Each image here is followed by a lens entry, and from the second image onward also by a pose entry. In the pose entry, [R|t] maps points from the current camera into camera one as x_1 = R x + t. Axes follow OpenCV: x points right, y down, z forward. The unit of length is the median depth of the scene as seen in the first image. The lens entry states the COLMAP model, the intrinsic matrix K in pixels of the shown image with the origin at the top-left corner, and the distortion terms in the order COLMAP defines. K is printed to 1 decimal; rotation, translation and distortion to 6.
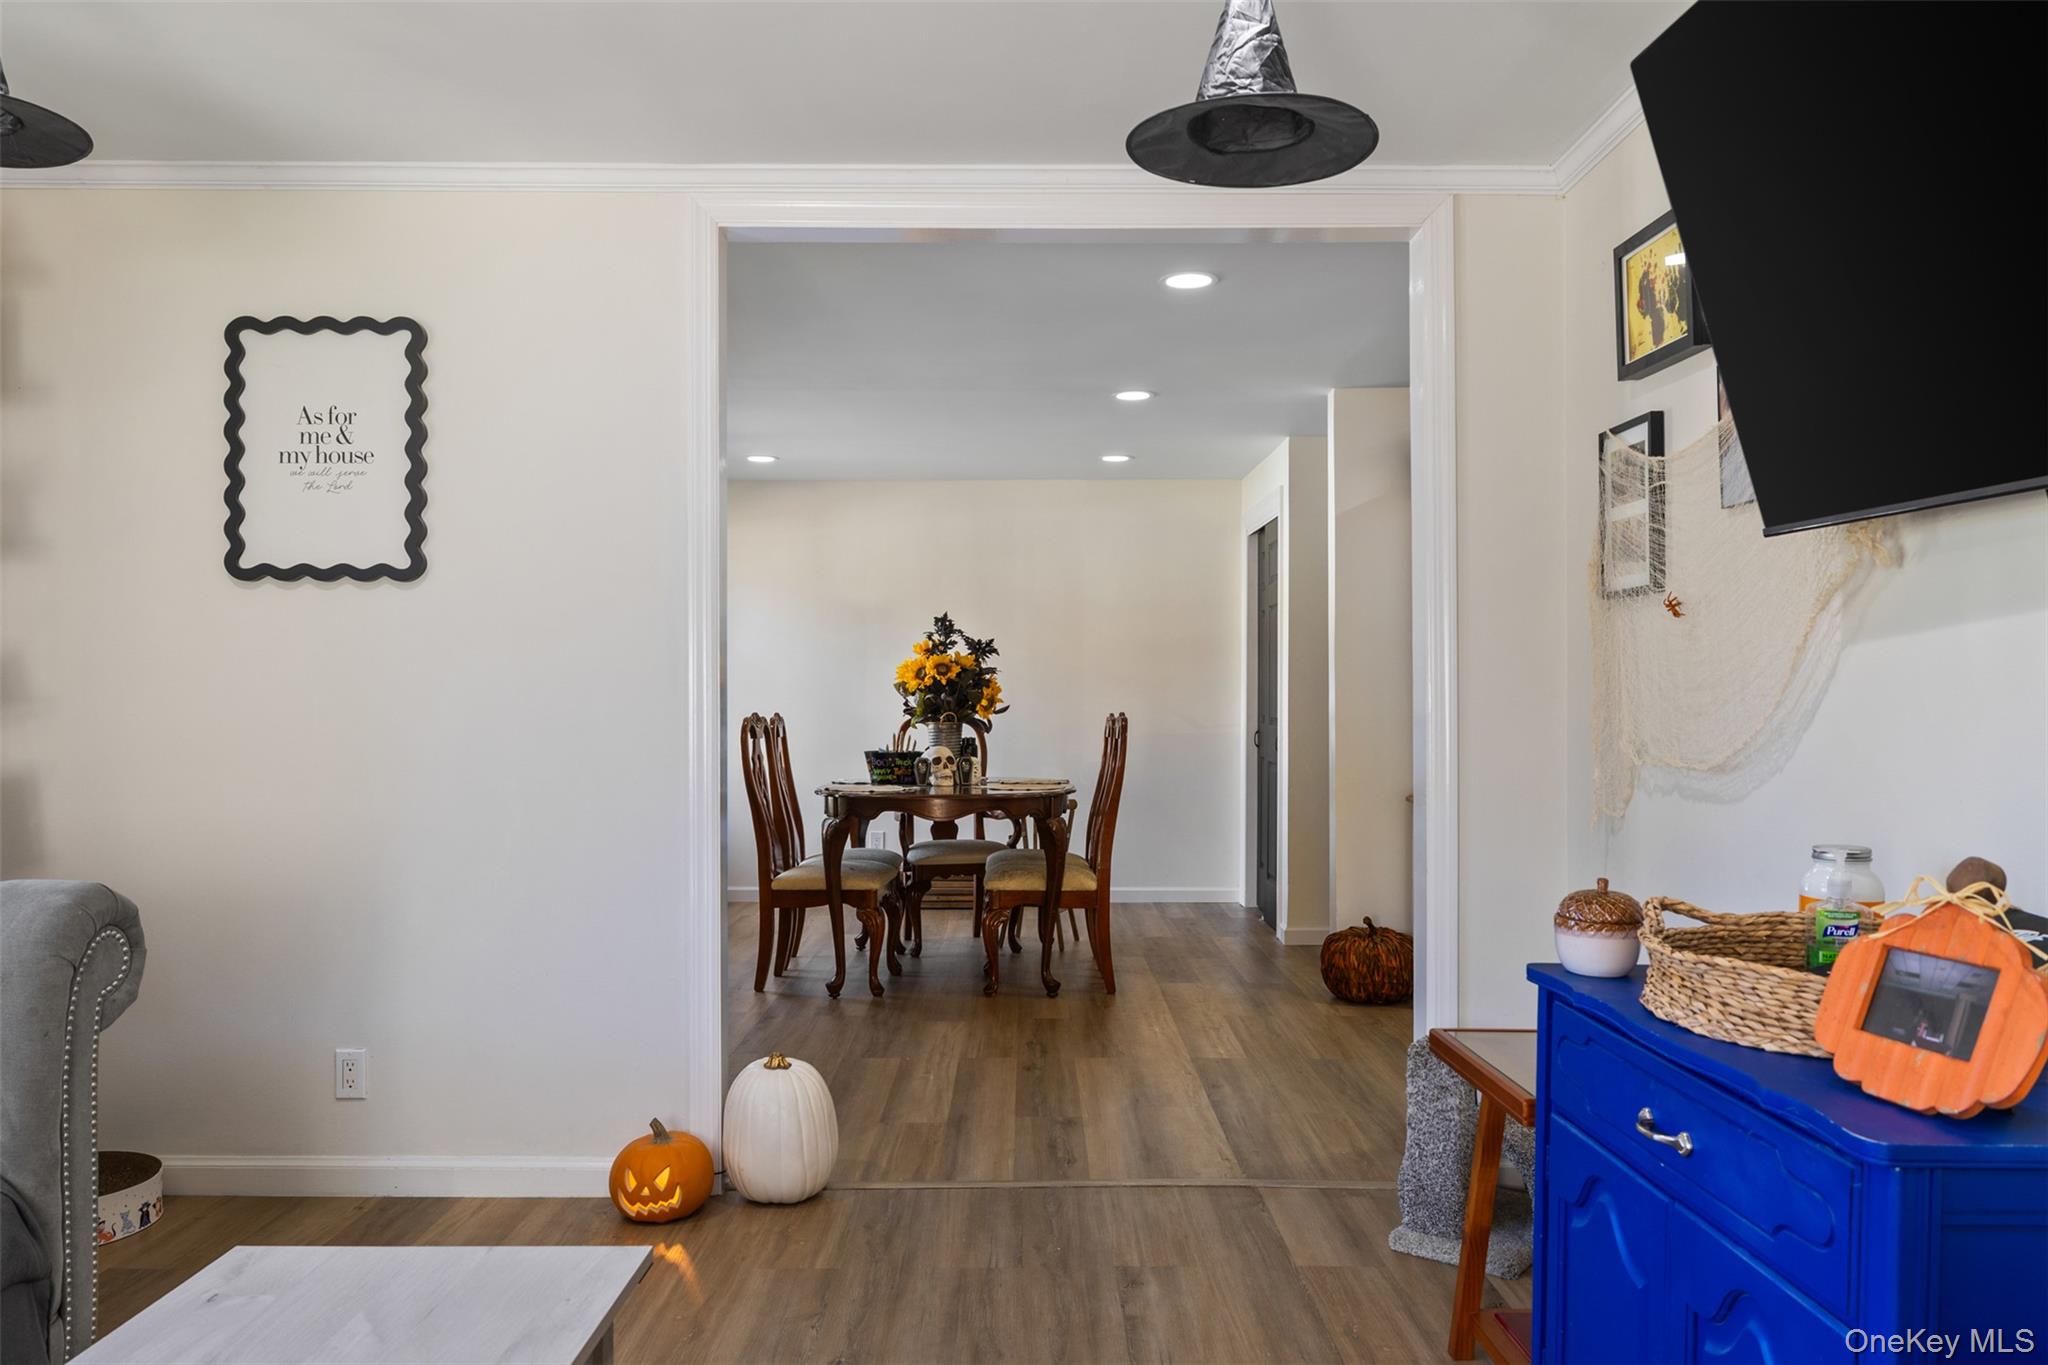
lens RADIAL K [[1490.1, 0, 1016.2], [0, 1490.1, 703.7], [0, 0, 1]] dist [0.001917, 0.006513]
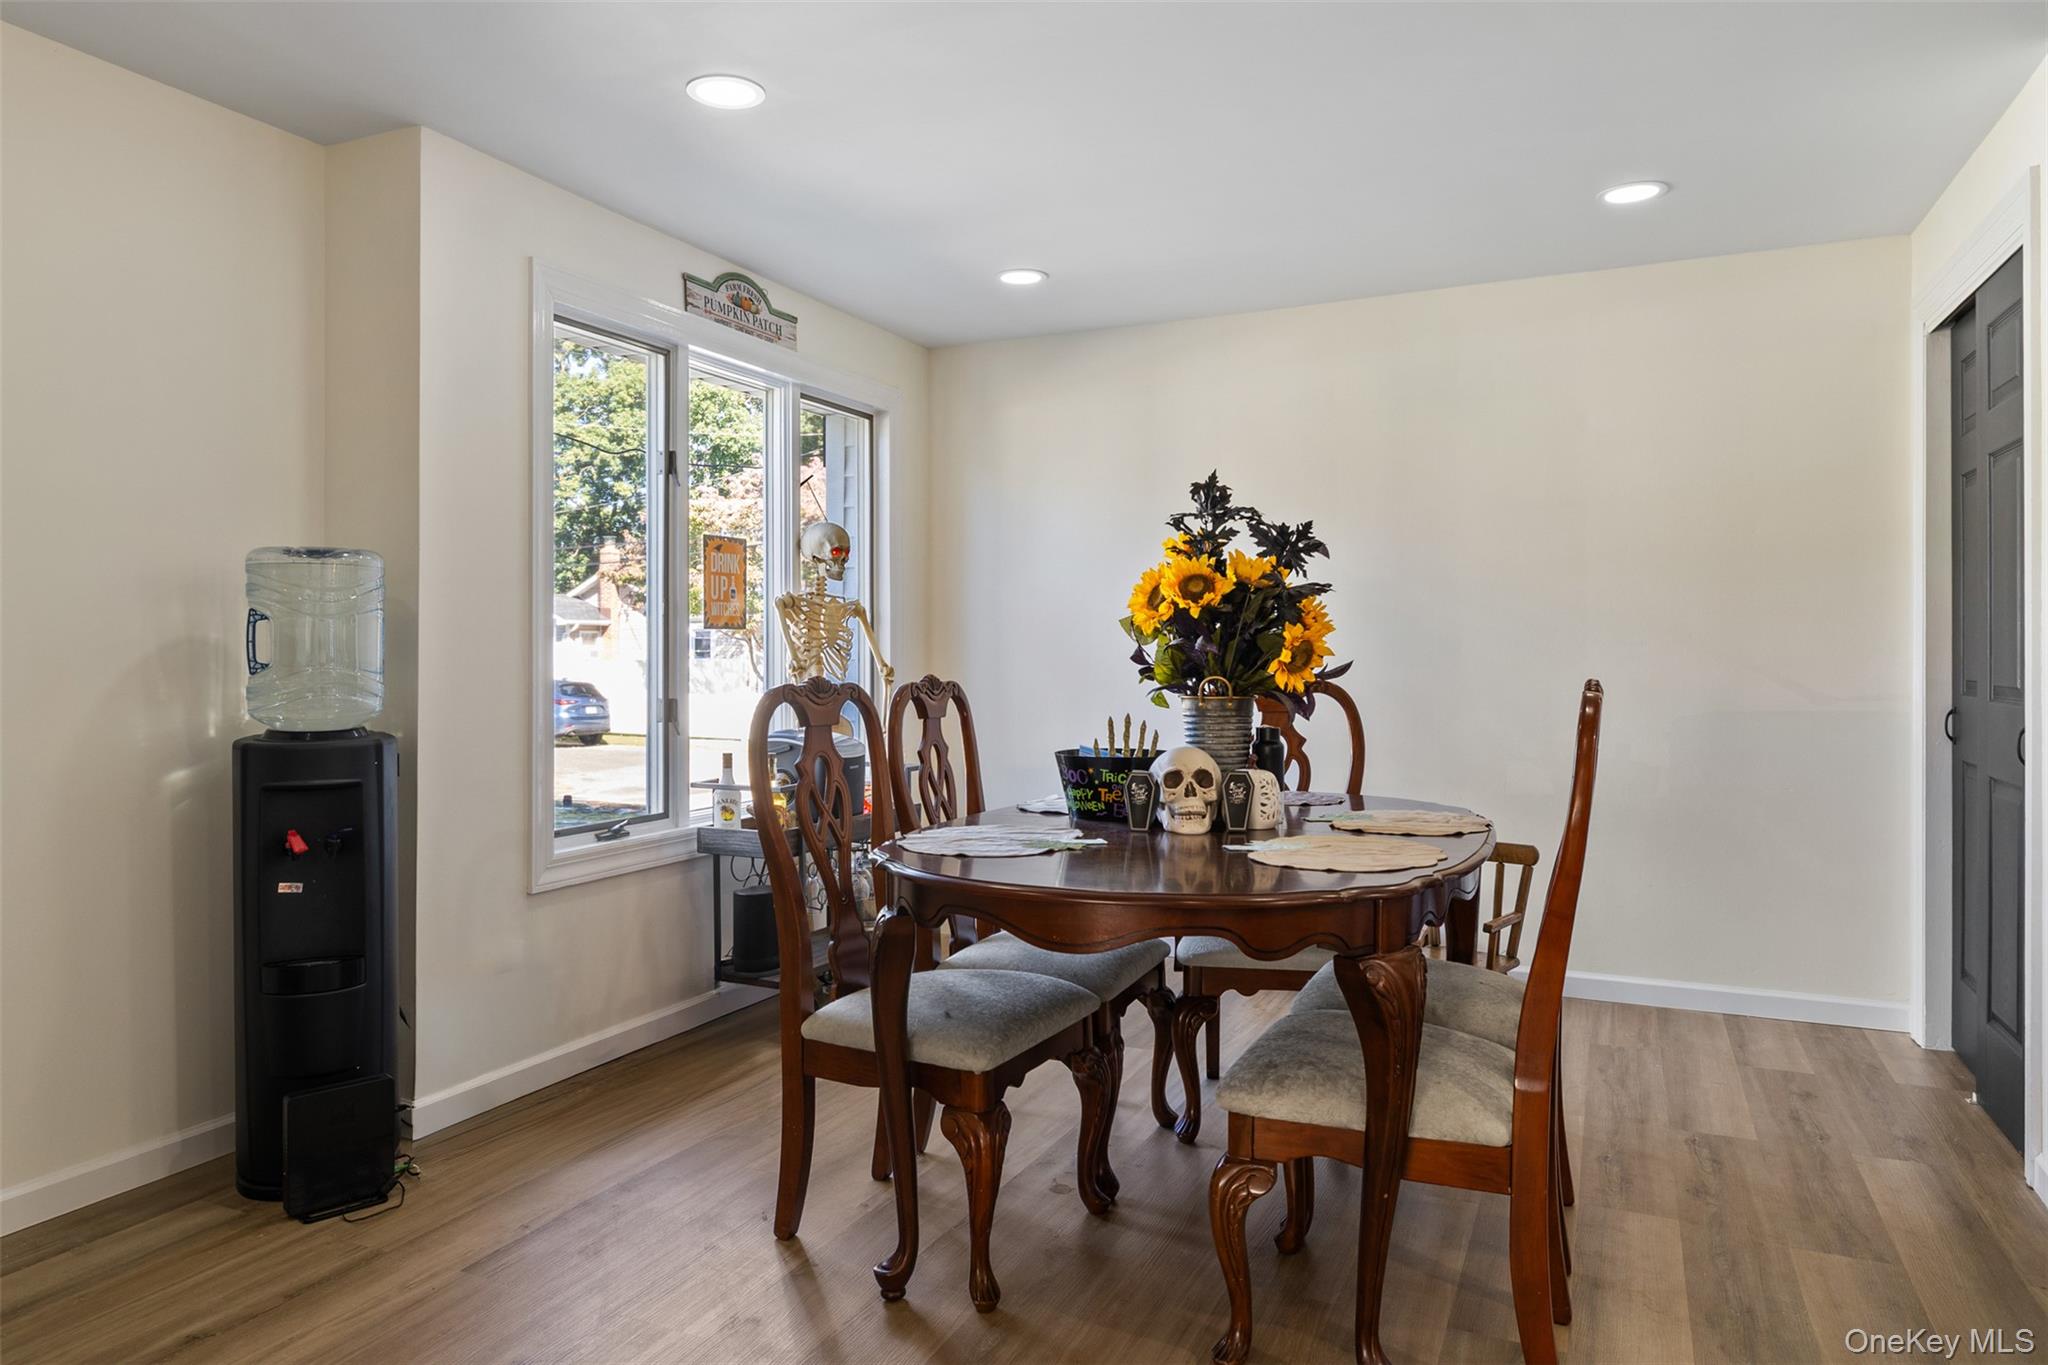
lens RADIAL K [[1259.4, 0, 1024.3], [0, 1259.4, 662.8], [0, 0, 1]] dist [0.005287, 0.000194]
pose [[0.906322, -0.002367, -0.422582, 0.073849], [0.002396, 0.999997, -0.000462, 0.001509], [0.422582, -0.000594, 0.906324, 0.622735]]
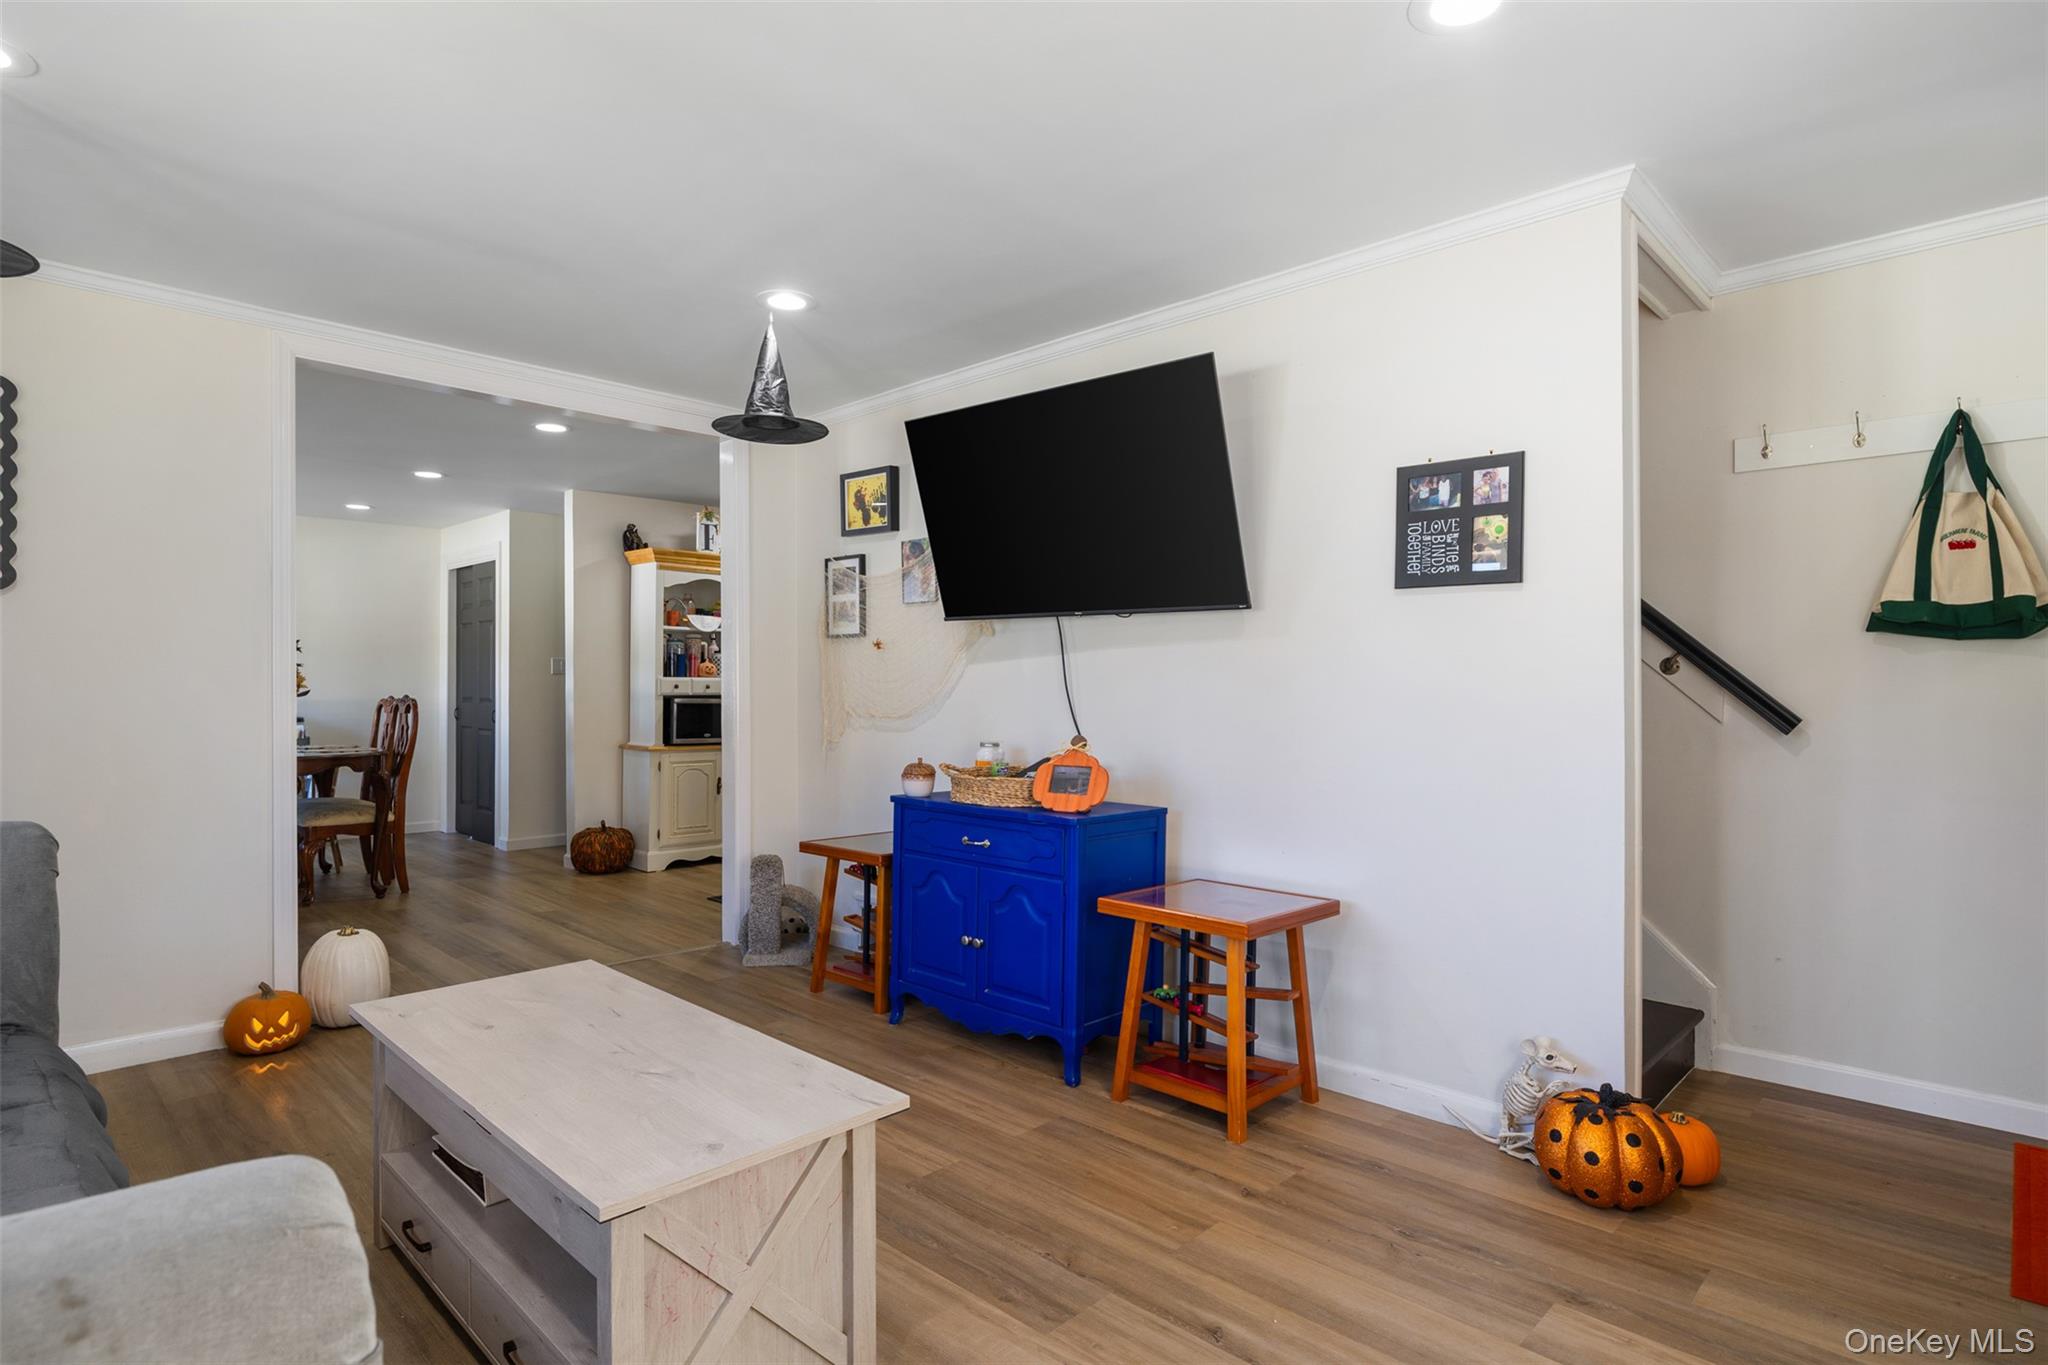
lens RADIAL K [[1052.2, 0, 1024.0], [0, 1052.2, 682.5], [0, 0, 1]] dist [-0.000900, -0.000181]
pose [[0.695858, 0.003280, 0.718171, -0.261273], [0.001464, 0.999981, -0.005985, 0.000601], [-0.718177, 0.005216, 0.695840, -0.122505]]
